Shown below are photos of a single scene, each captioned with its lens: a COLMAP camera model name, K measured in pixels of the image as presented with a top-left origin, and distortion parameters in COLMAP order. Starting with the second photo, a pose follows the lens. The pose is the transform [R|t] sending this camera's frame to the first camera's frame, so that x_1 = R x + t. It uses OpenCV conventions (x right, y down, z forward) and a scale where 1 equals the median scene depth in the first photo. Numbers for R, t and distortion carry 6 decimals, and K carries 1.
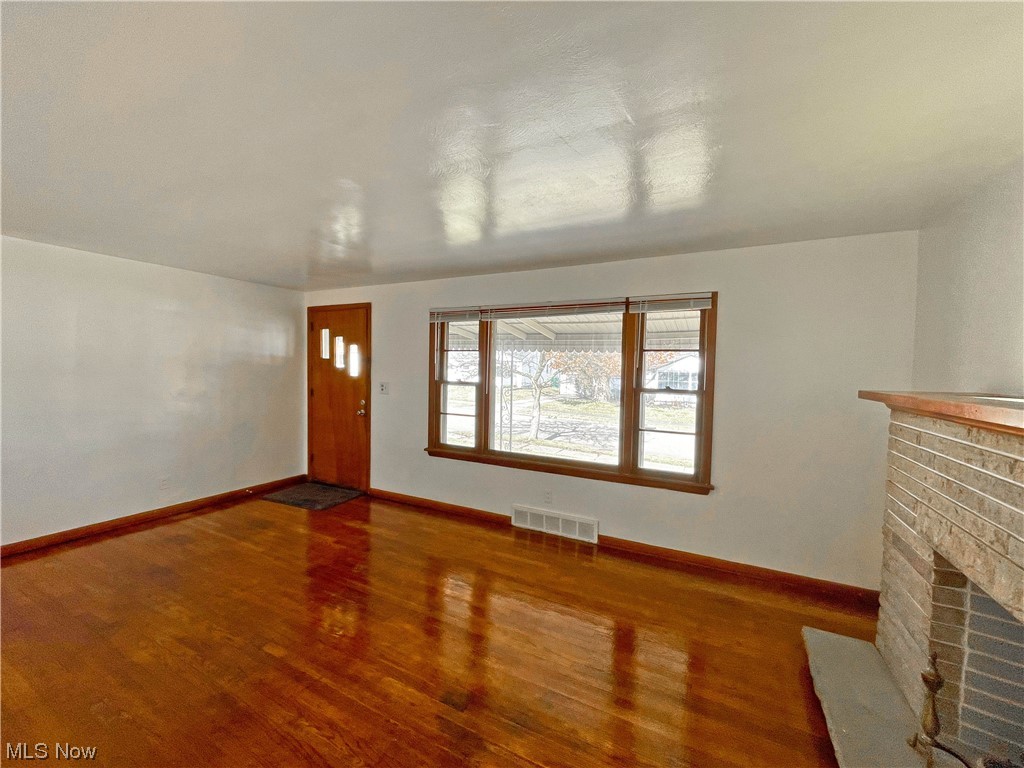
lens RADIAL K [[412.3, 0, 512.6], [0, 412.3, 382.4], [0, 0, 1]] dist [-0.004293, -0.000182]
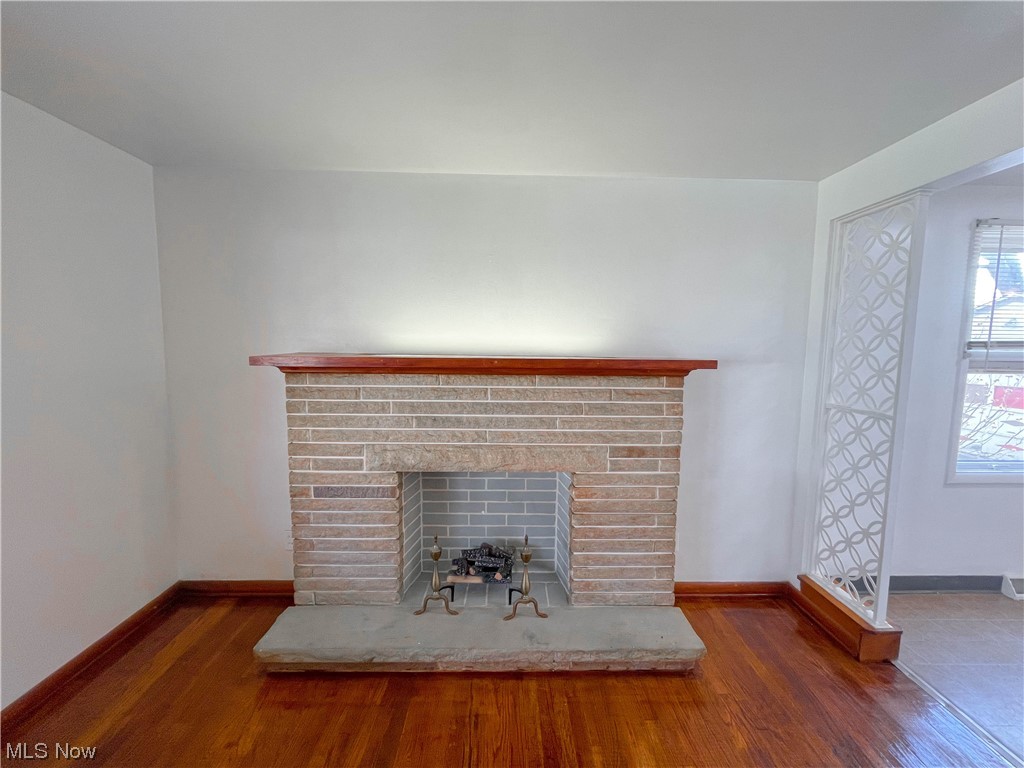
lens RADIAL K [[412.3, 0, 512.2], [0, 412.3, 384.5], [0, 0, 1]] dist [-0.004293, -0.000182]
pose [[-0.470116, -0.112786, 0.875369, -0.111298], [0.009547, 0.991094, 0.132824, -0.018565], [-0.882553, 0.070800, -0.464852, 0.517309]]
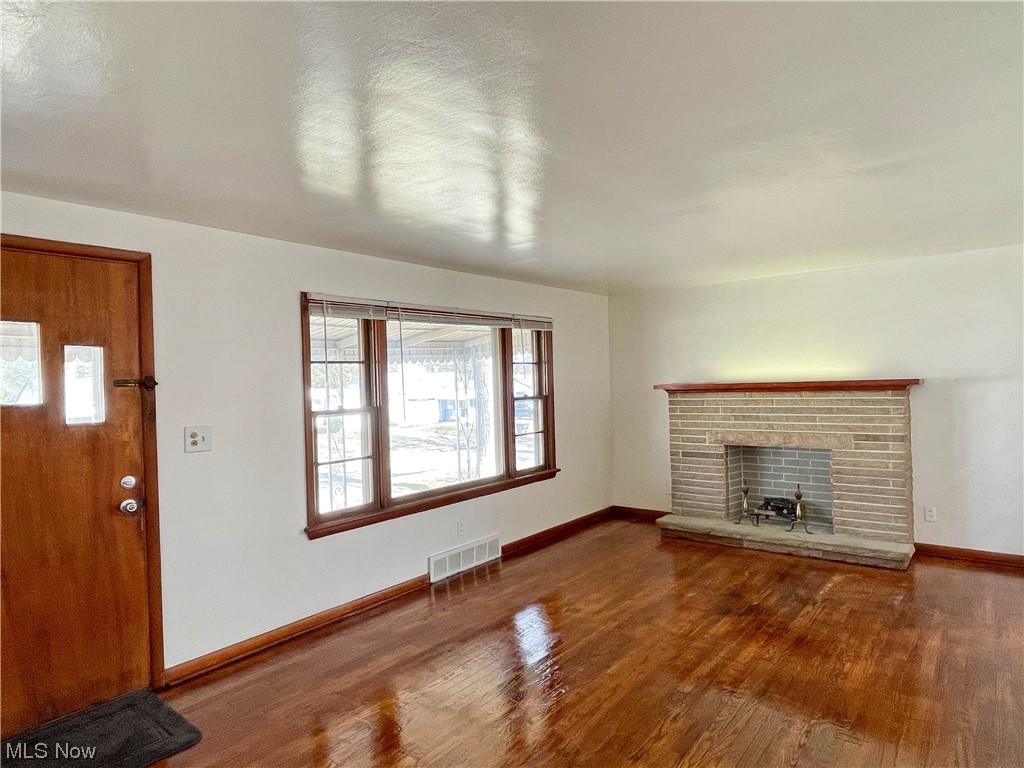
lens RADIAL K [[599.7, 0, 511.6], [0, 599.7, 378.2], [0, 0, 1]] dist [-0.005328, -0.001444]
pose [[0.205591, -0.023330, 0.978360, -1.112152], [0.069333, 0.997551, 0.009219, -0.046703], [-0.976179, 0.065937, 0.206705, 0.600310]]
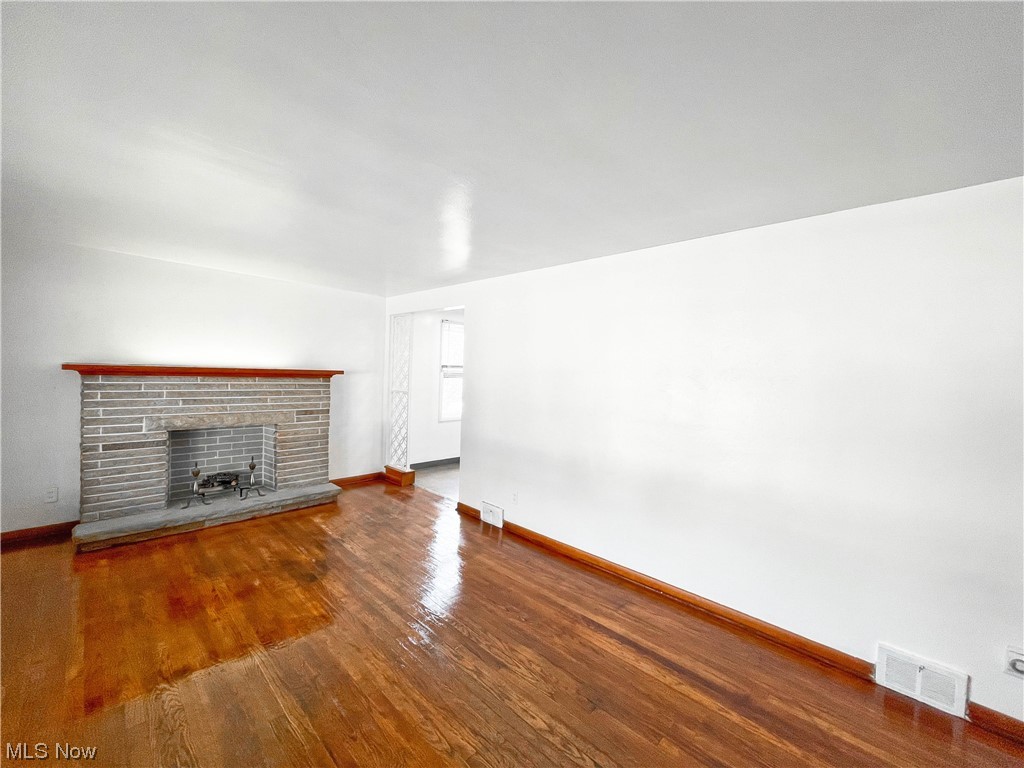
lens RADIAL K [[412.3, 0, 512.1], [0, 412.3, 383.1], [0, 0, 1]] dist [-0.004293, -0.000182]
pose [[-0.955120, -0.065516, 0.288883, -0.617364], [-0.047274, 0.996448, 0.069686, -0.050856], [-0.292422, 0.052901, -0.954825, 1.082198]]
